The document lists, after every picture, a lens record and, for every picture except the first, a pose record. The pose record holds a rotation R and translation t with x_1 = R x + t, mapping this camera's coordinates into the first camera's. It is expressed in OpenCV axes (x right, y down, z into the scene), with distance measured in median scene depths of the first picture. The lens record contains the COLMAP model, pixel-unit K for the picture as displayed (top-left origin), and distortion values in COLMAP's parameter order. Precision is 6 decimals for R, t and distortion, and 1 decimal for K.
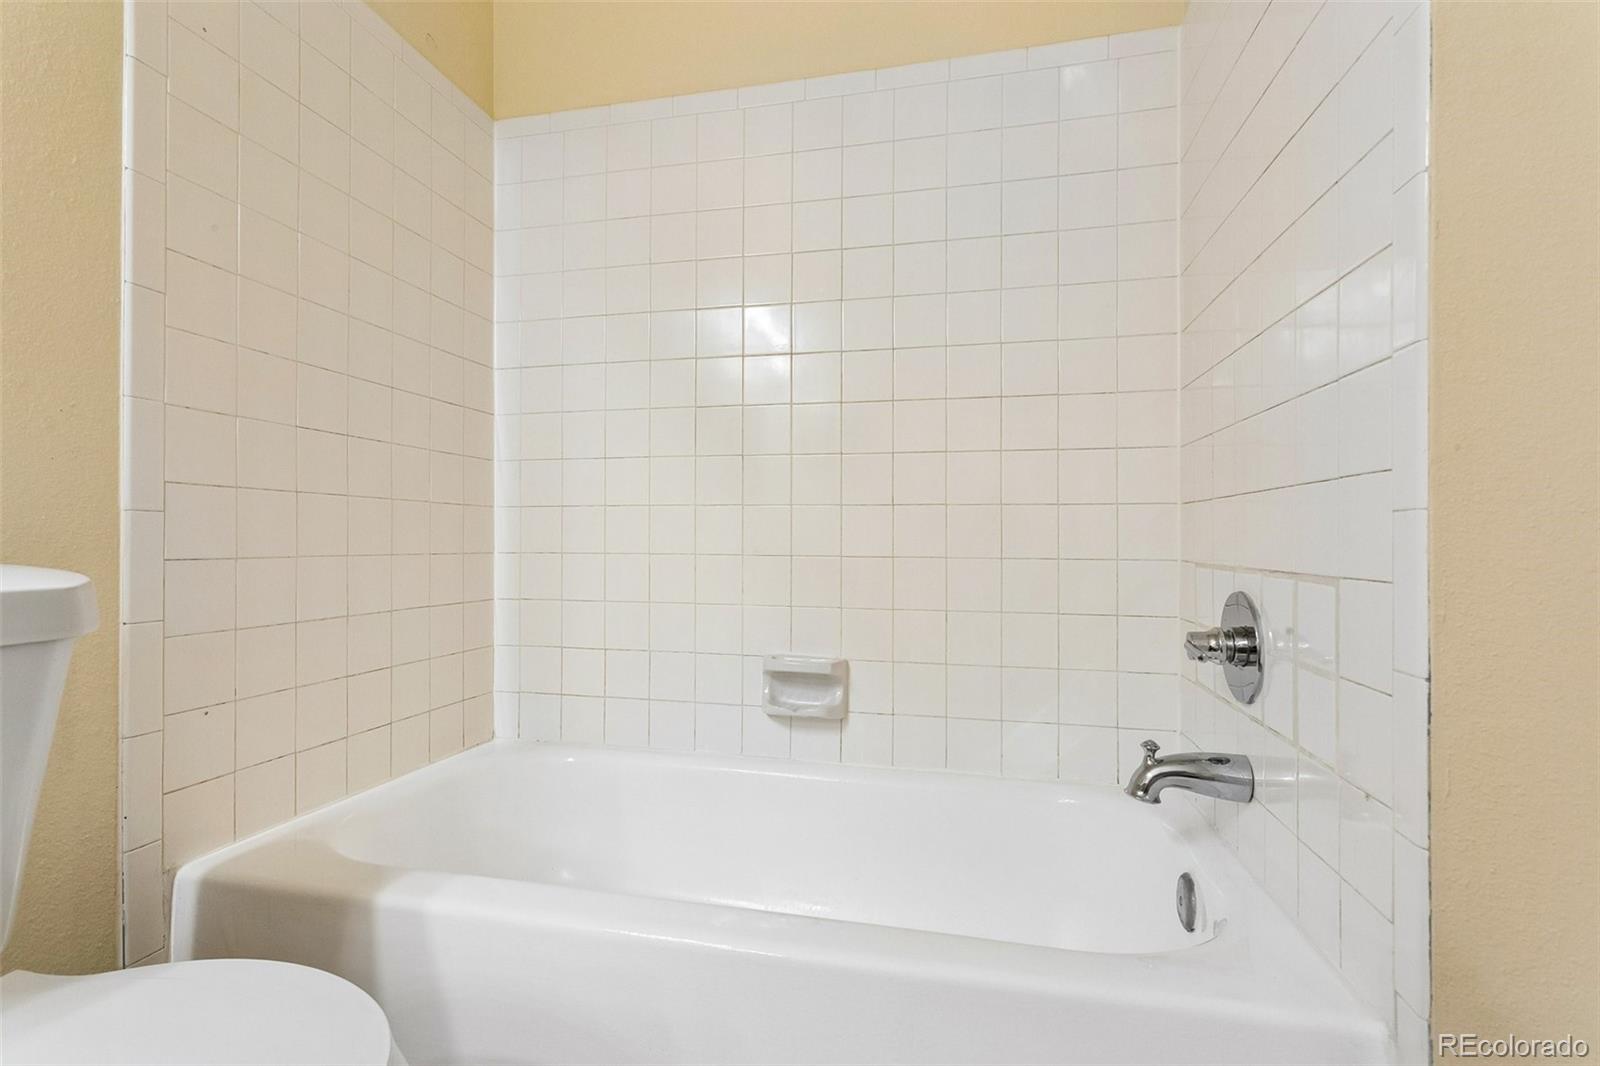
lens RADIAL K [[766.8, 0, 788.3], [0, 766.8, 531.6], [0, 0, 1]] dist [0.003465, 0.000984]
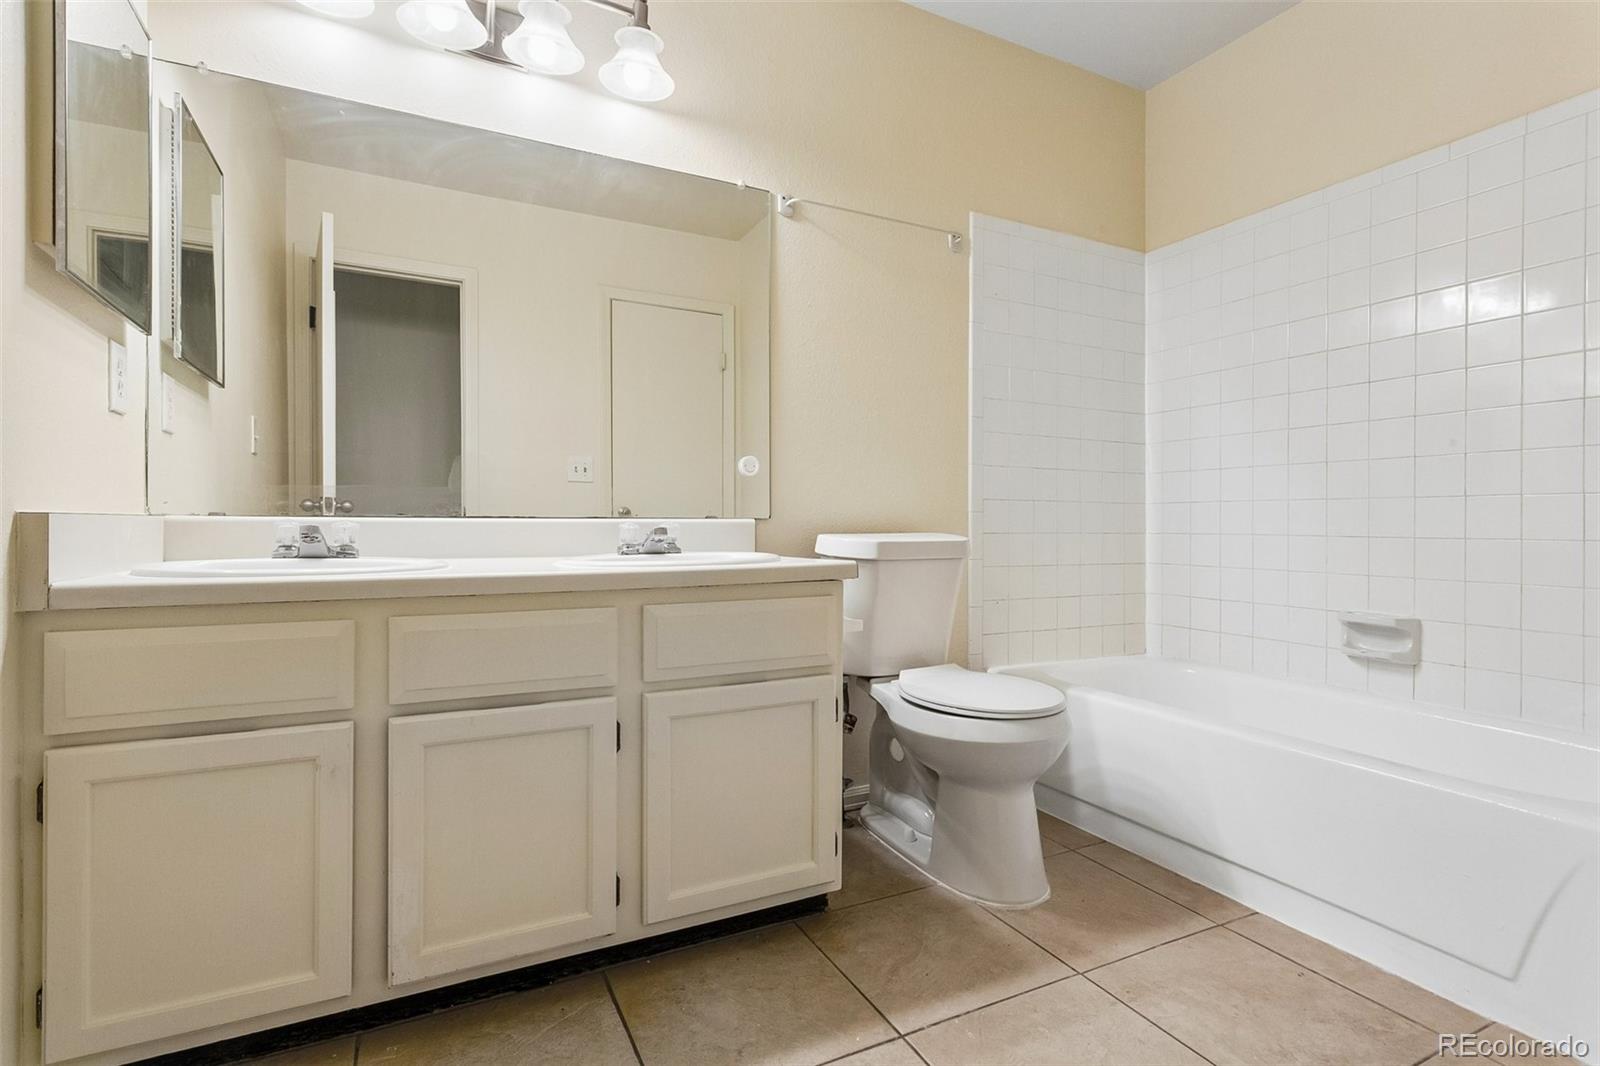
lens RADIAL K [[766.8, 0, 794.9], [0, 766.8, 532.4], [0, 0, 1]] dist [0.003465, 0.000984]
pose [[0.642341, 0.004603, -0.766405, 0.382895], [0.007536, 0.999896, 0.012321, 0.001658], [0.766382, -0.013690, 0.642240, -0.590578]]
